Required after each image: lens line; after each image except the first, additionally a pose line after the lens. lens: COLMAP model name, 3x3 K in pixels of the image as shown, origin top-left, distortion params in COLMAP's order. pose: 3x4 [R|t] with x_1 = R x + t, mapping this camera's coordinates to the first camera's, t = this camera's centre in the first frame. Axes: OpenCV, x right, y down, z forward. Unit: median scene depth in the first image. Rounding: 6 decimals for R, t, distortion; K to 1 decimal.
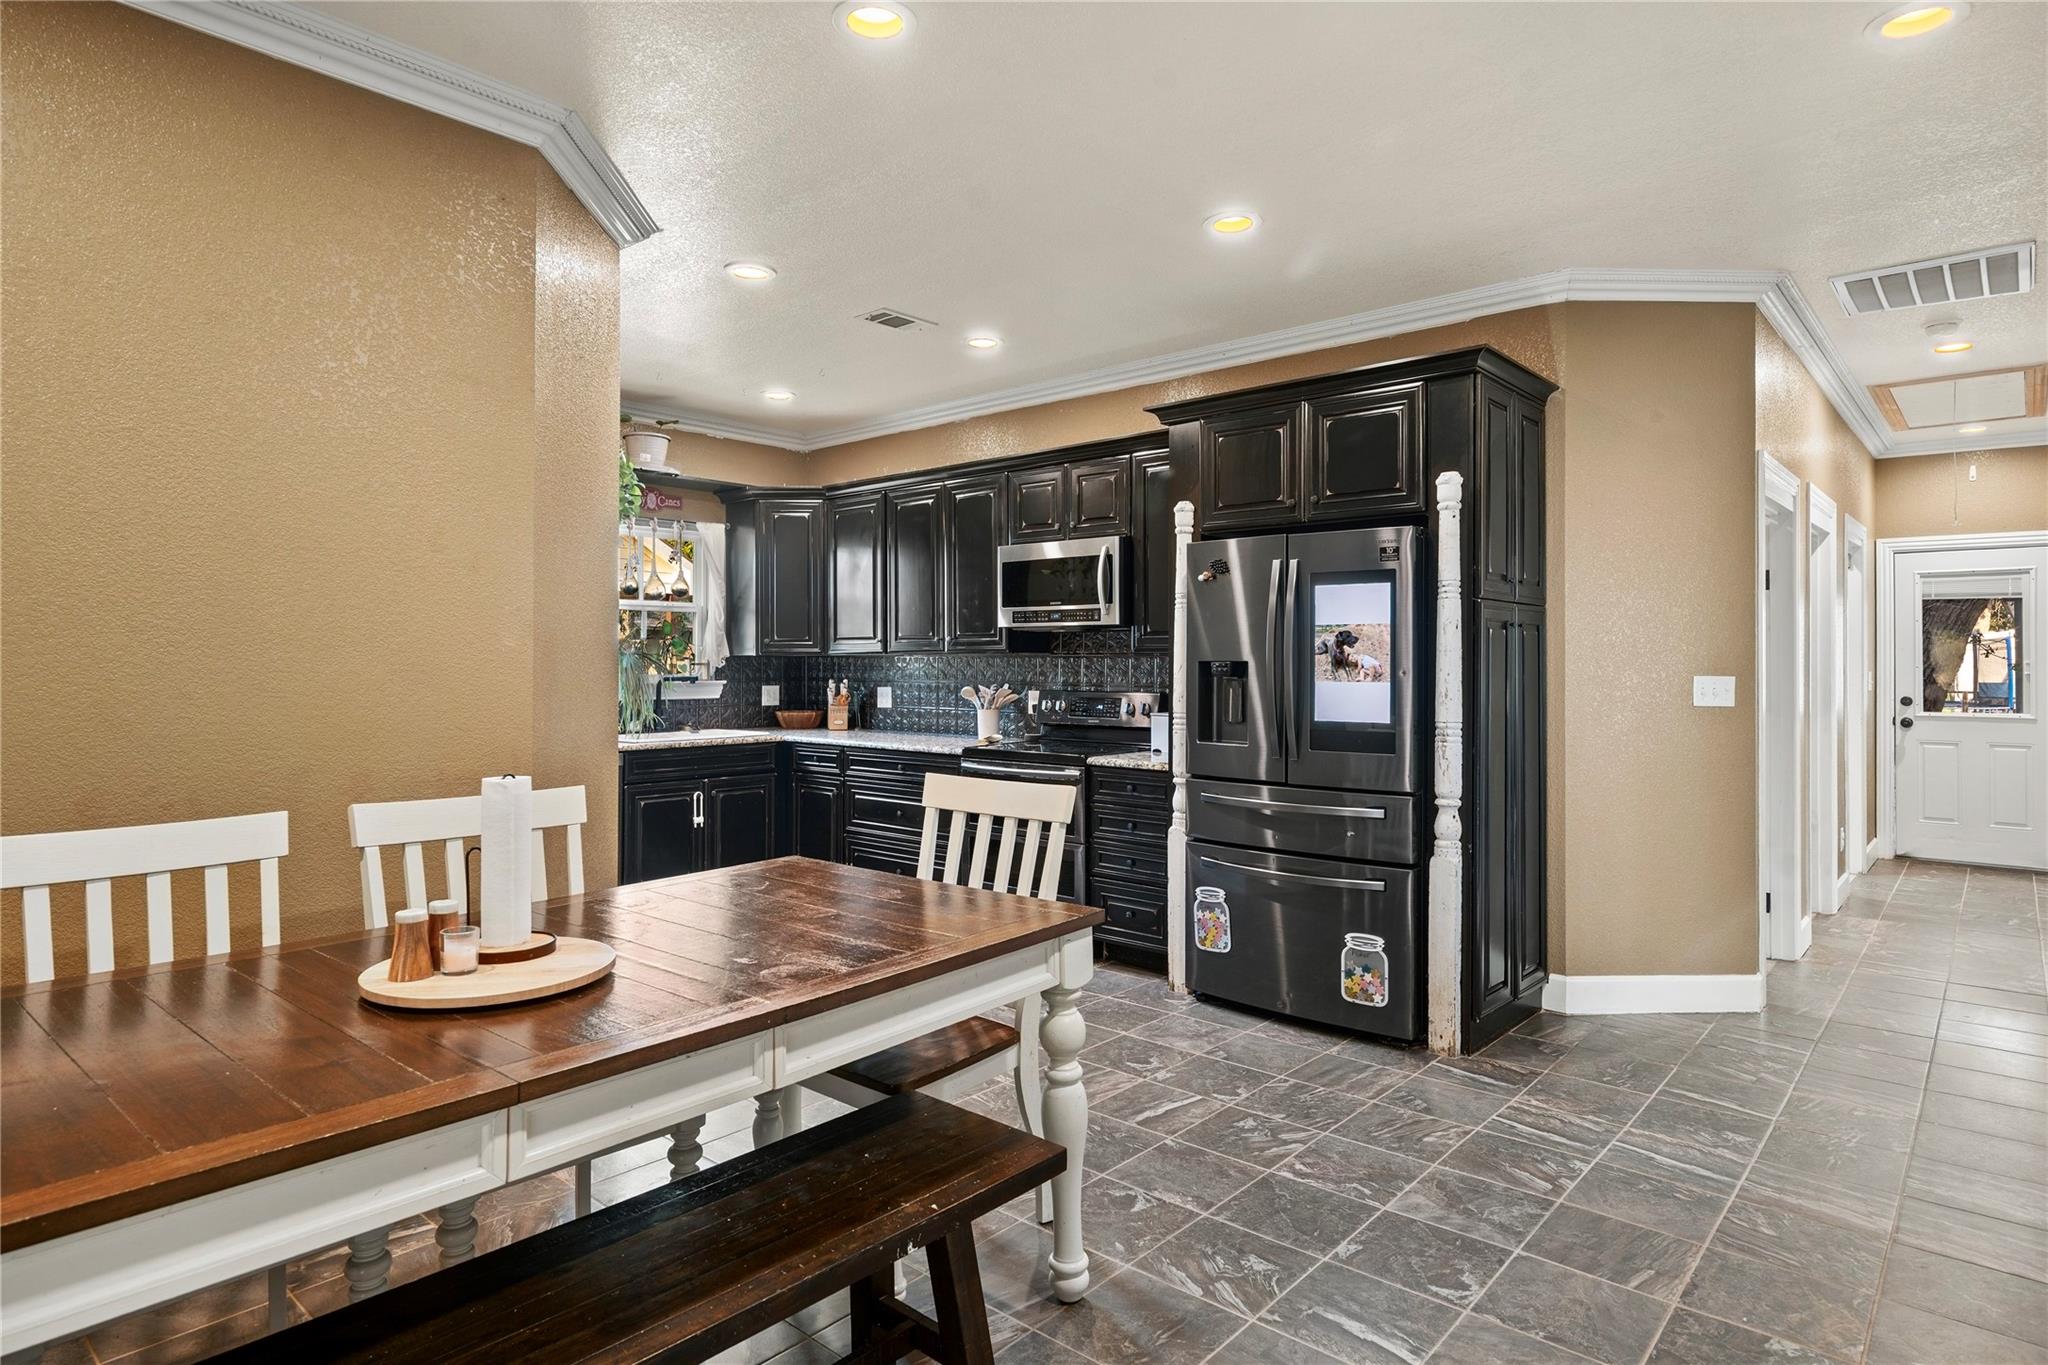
lens RADIAL K [[1138.3, 0, 1028.0], [0, 1138.3, 653.3], [0, 0, 1]] dist [0.002143, 0.000038]
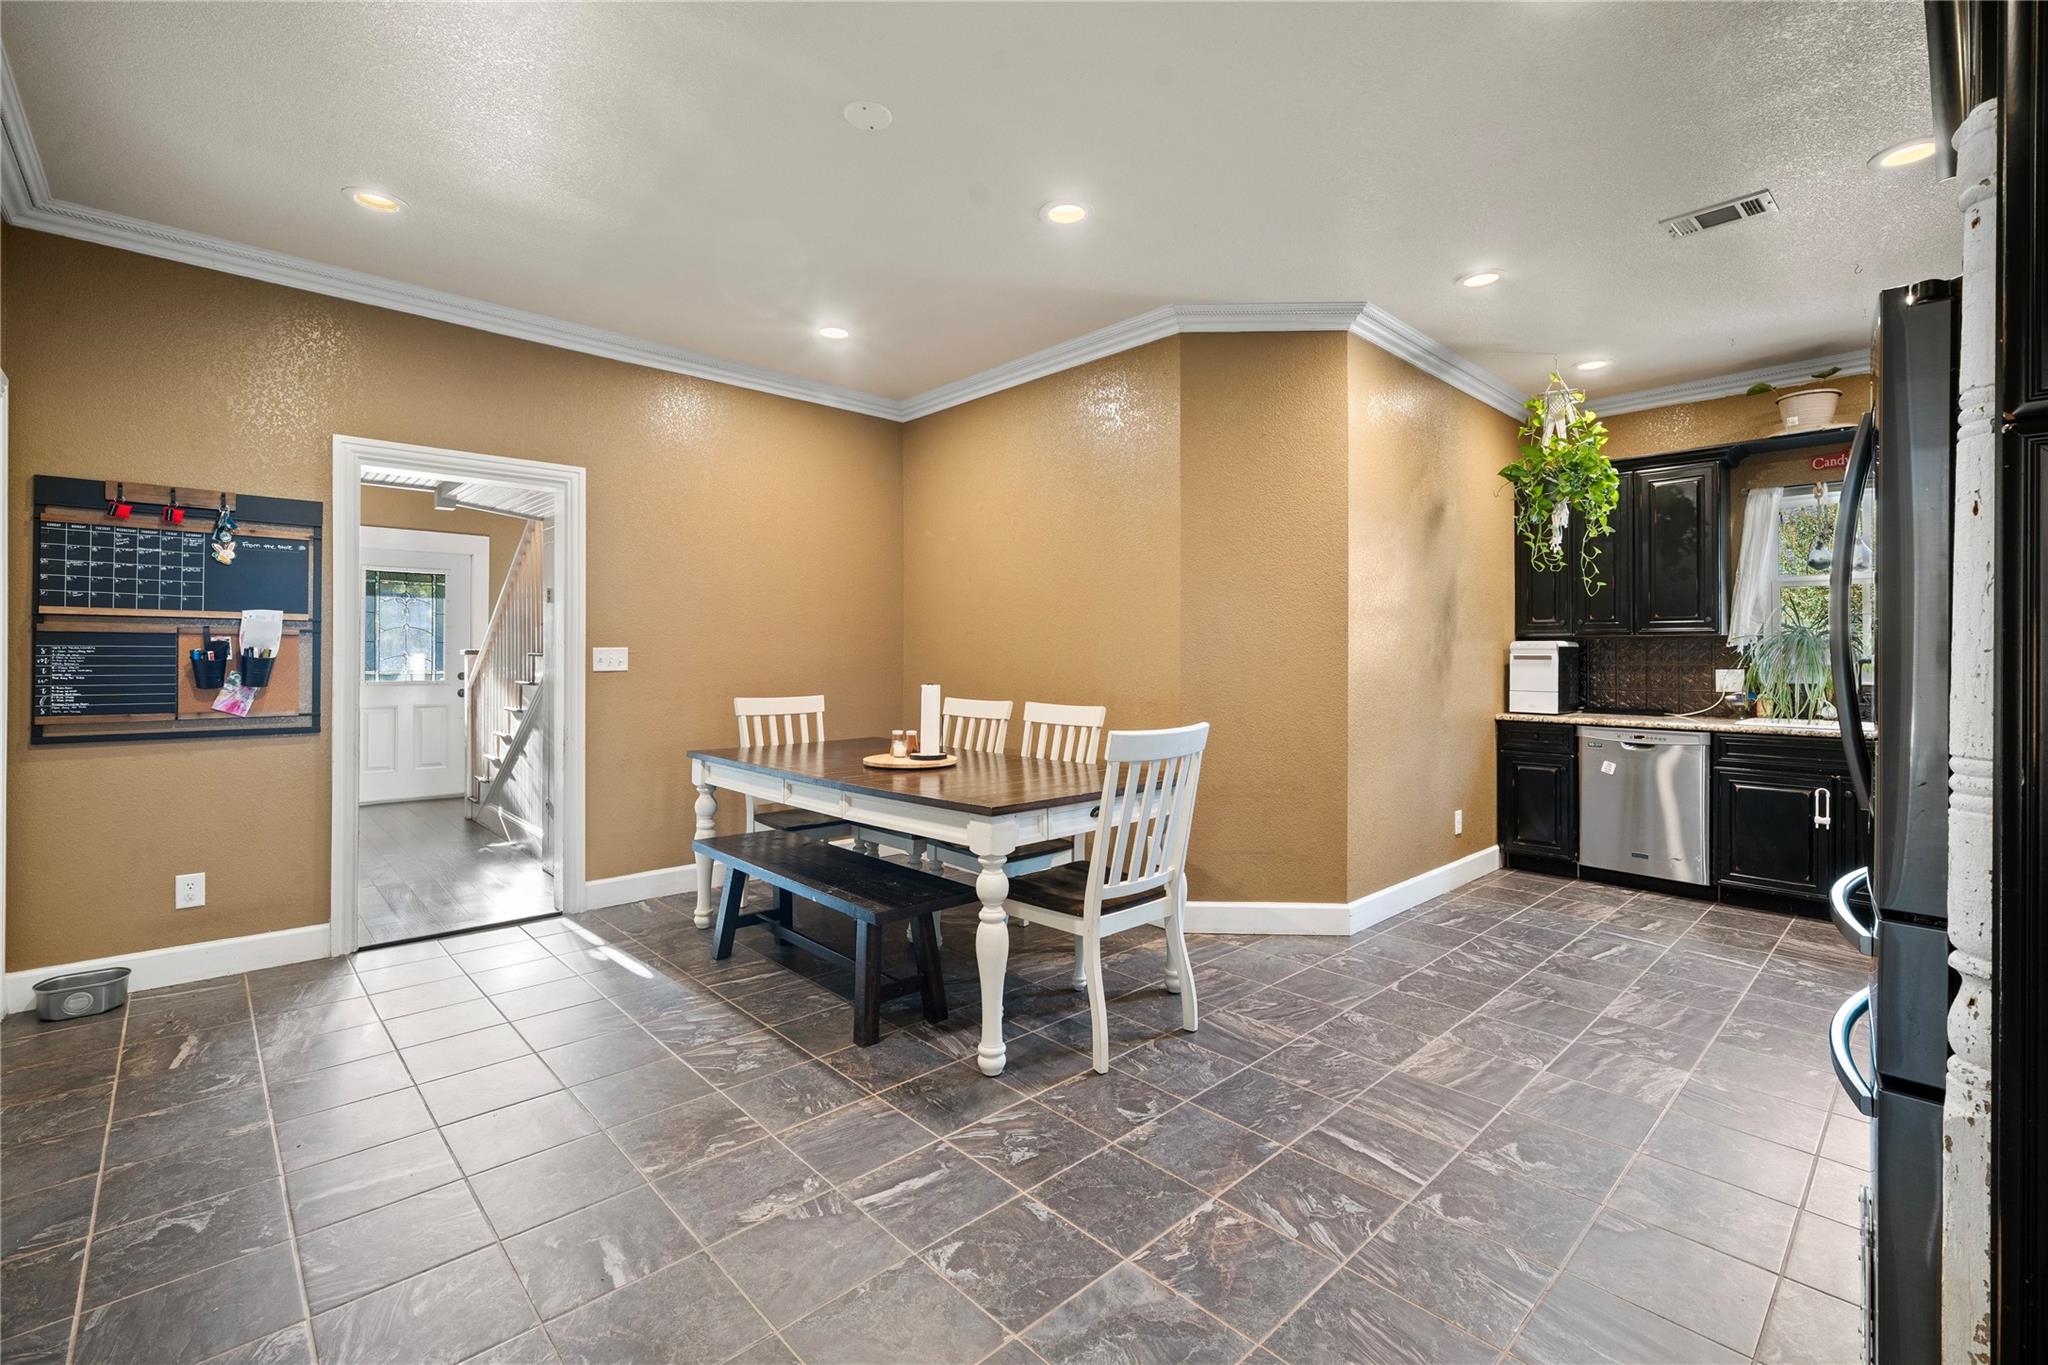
lens RADIAL K [[885.3, 0, 1023.3], [0, 885.3, 664.1], [0, 0, 1]] dist [-0.000443, -0.000002]
pose [[-0.100146, 0.009807, -0.994924, 0.520942], [0.006883, 0.999934, 0.009163, 0.017847], [0.994949, -0.005931, -0.100207, 0.528529]]
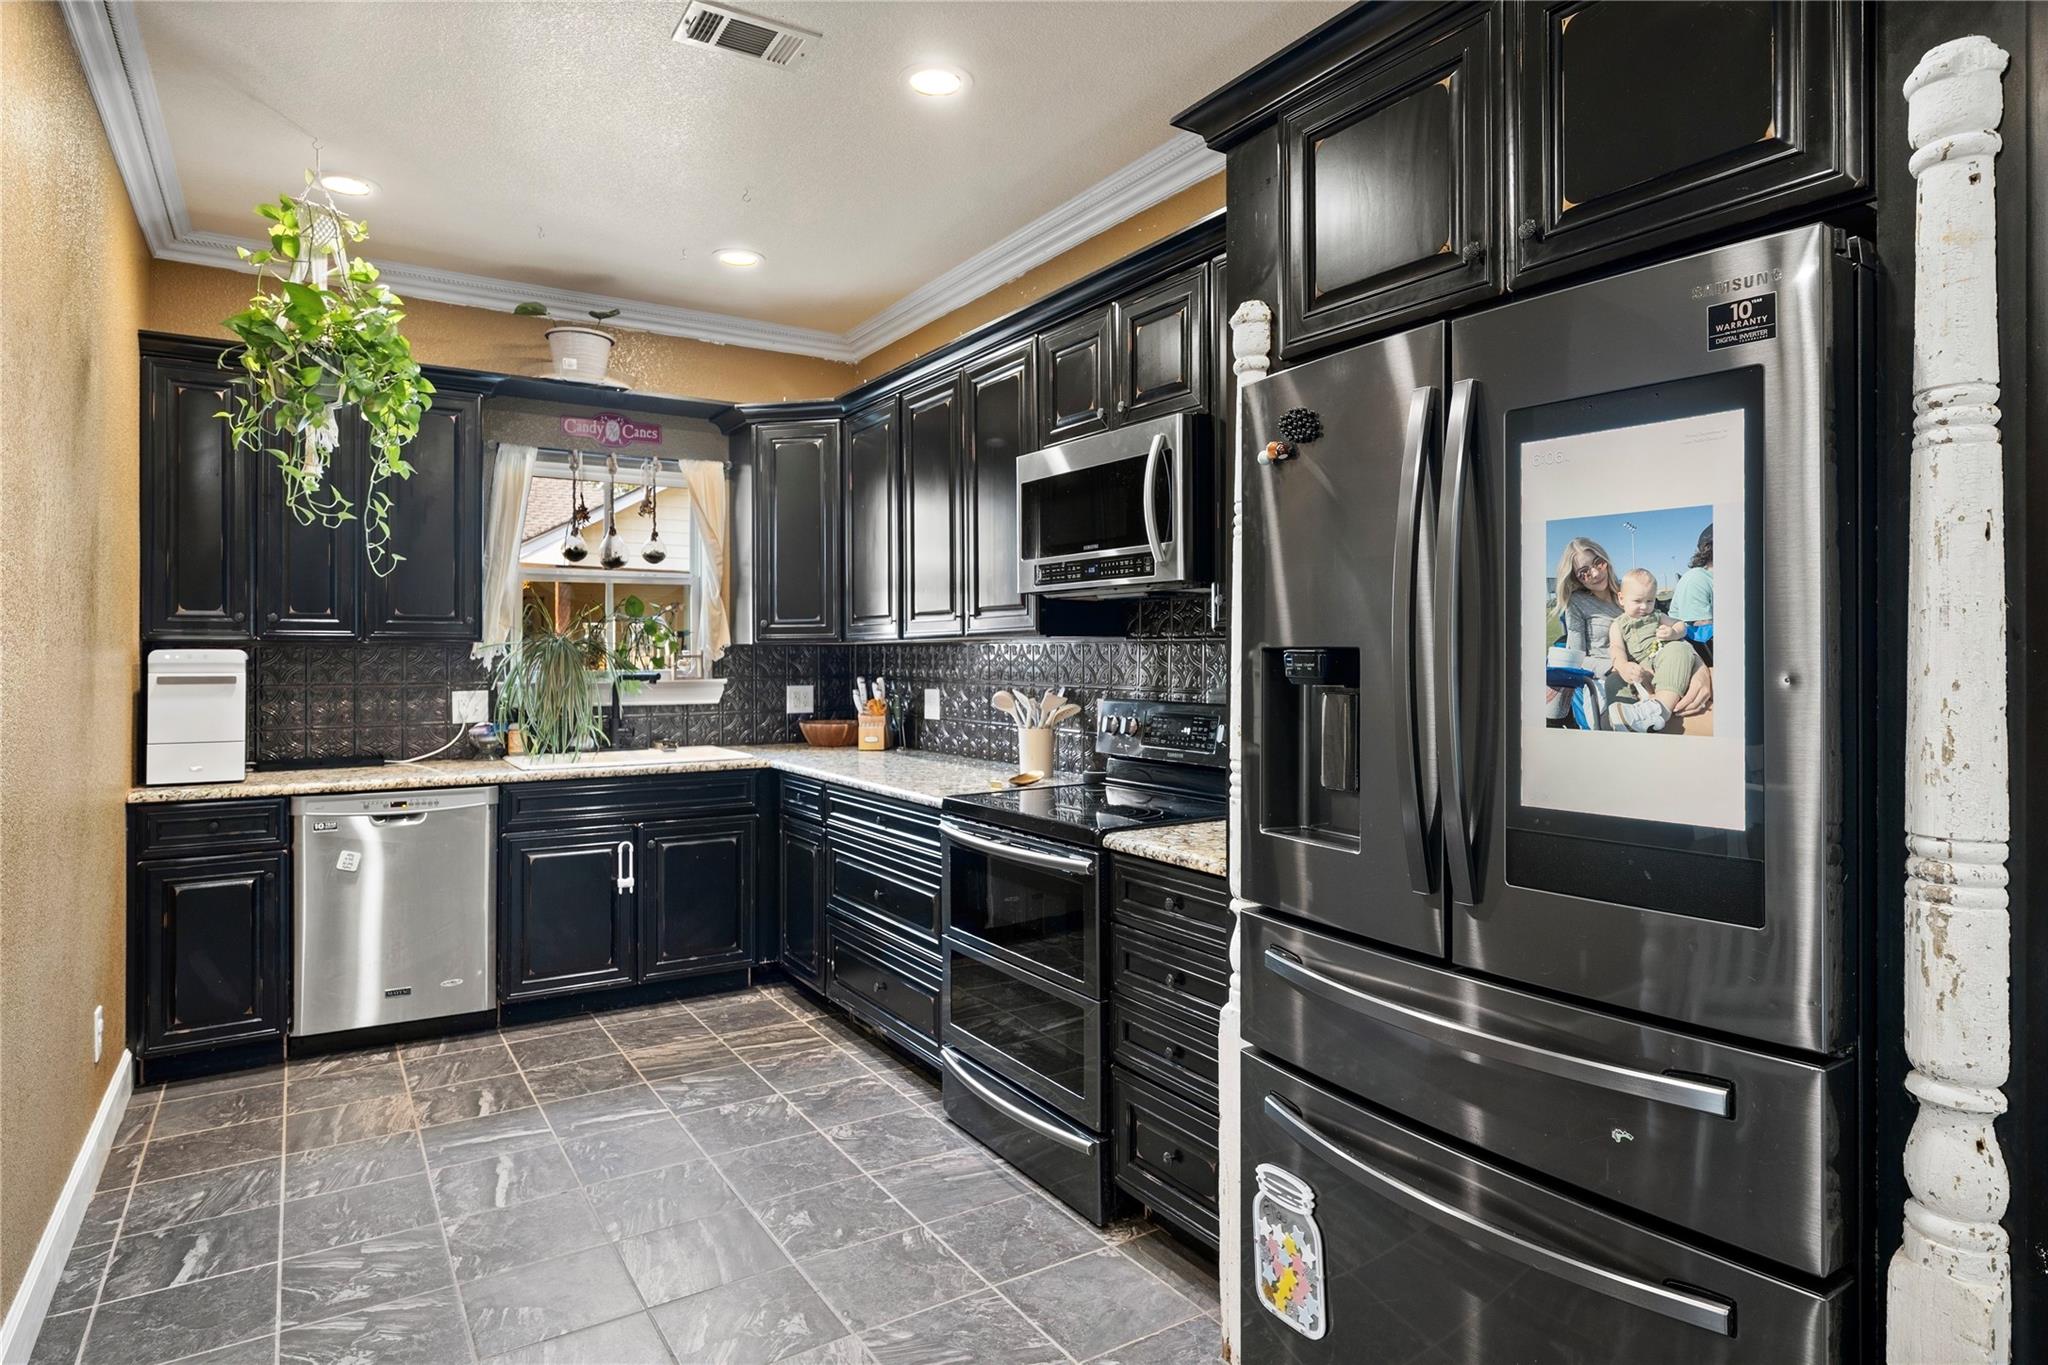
lens RADIAL K [[1138.3, 0, 1036.9], [0, 1138.3, 646.8], [0, 0, 1]] dist [0.002143, 0.000038]
pose [[0.962535, -0.003945, -0.271130, 0.157751], [0.004457, 0.999989, 0.001272, 0.004822], [0.271122, -0.002432, 0.962542, 0.470353]]
